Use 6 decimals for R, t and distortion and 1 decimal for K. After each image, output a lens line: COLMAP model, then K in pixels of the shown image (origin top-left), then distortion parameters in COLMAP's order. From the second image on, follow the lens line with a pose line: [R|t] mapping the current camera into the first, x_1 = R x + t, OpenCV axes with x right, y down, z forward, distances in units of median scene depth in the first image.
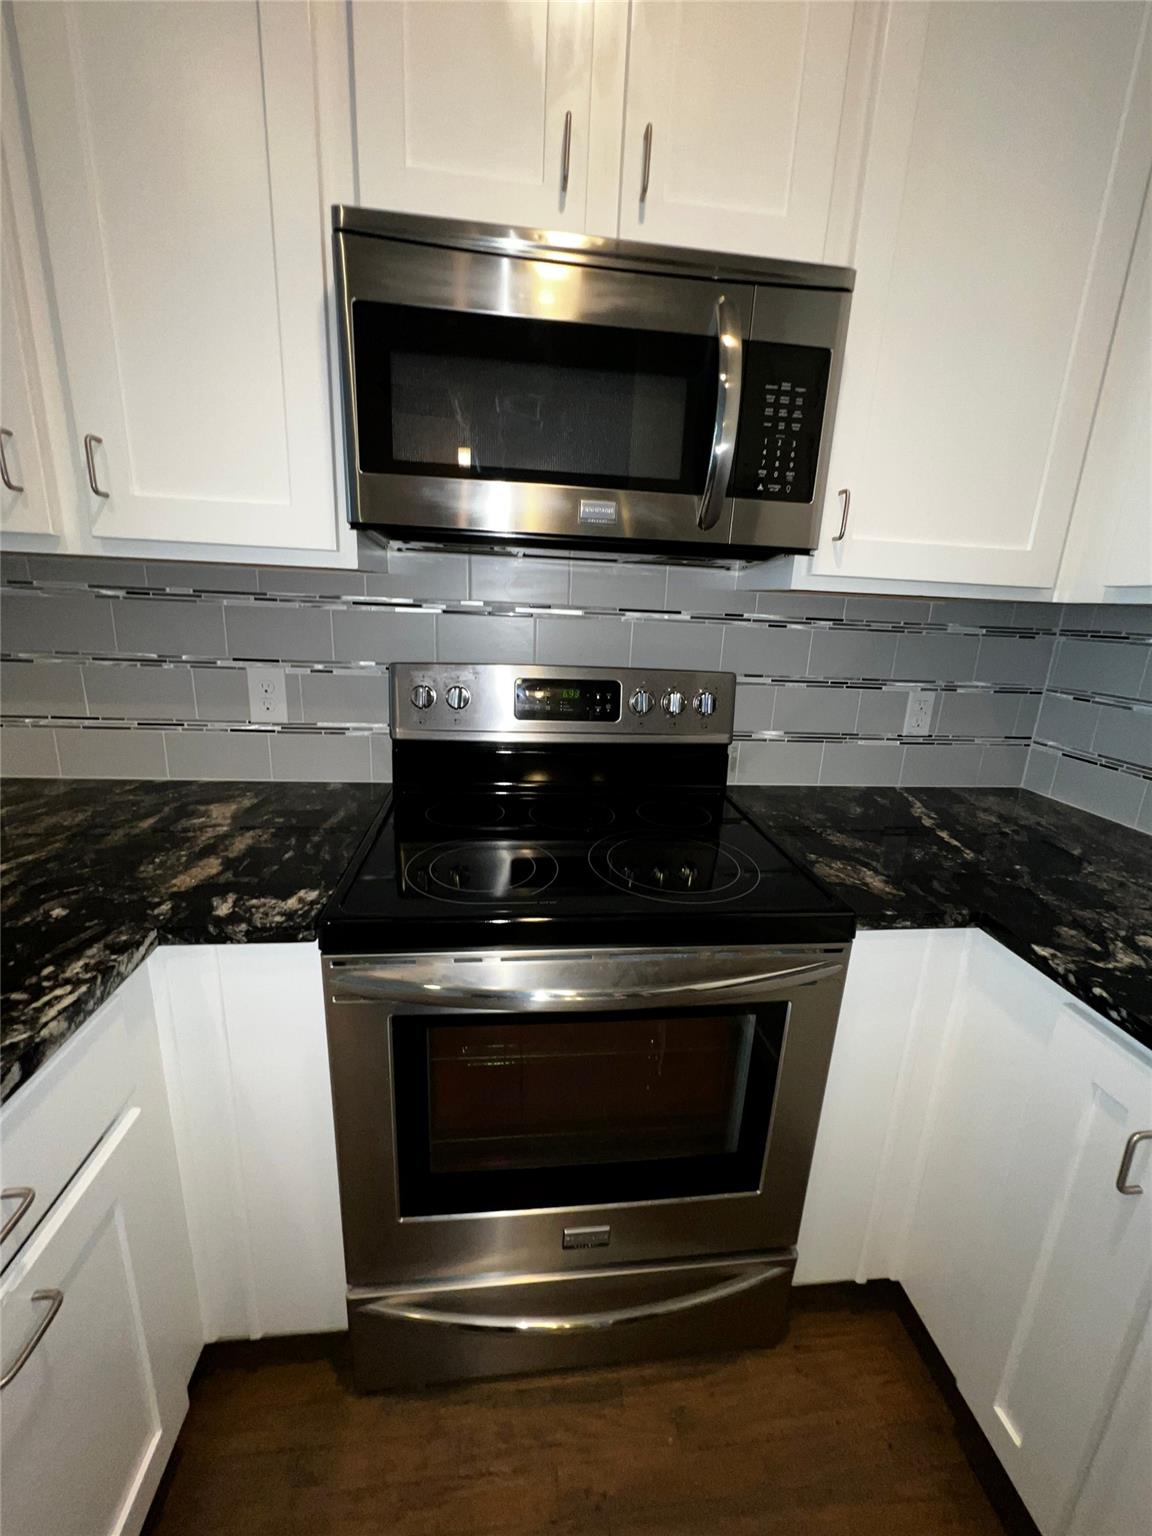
lens RADIAL K [[620.6, 0, 574.0], [0, 620.6, 764.5], [0, 0, 1]] dist [-0.012232, -0.000044]
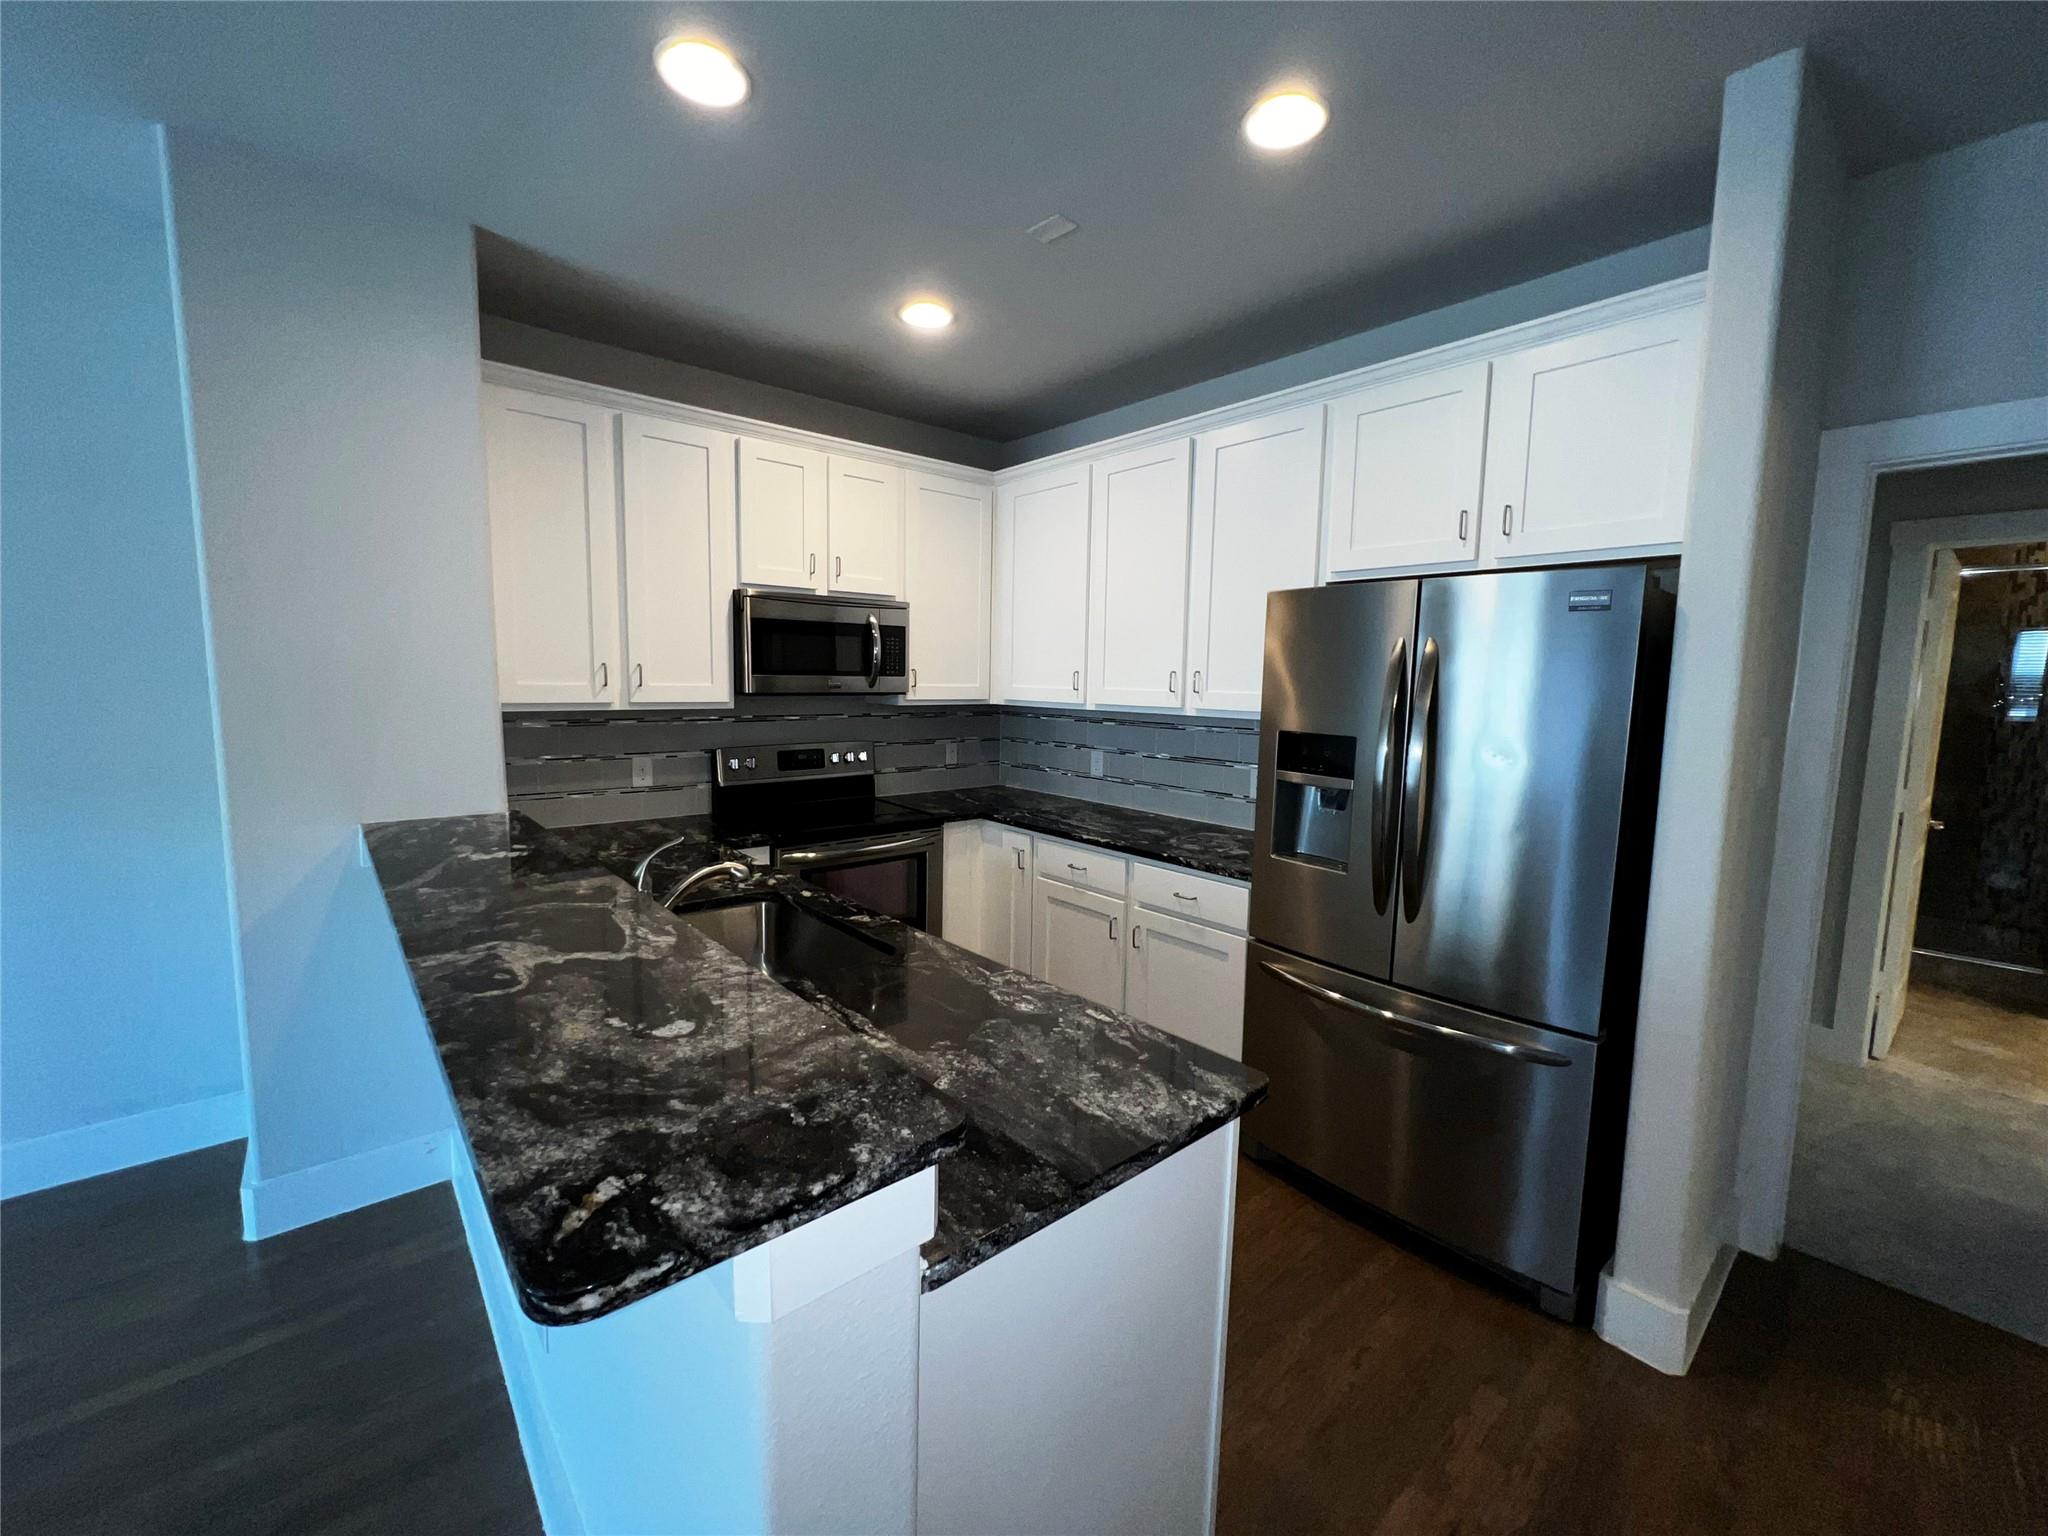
lens RADIAL K [[827.5, 0, 1020.6], [0, 827.5, 762.3], [0, 0, 1]] dist [-0.012232, -0.000044]
pose [[0.827602, -0.088151, 0.554351, -1.133259], [0.158372, 0.984138, -0.079941, 0.289976], [-0.538511, 0.153953, 0.828435, -2.031927]]
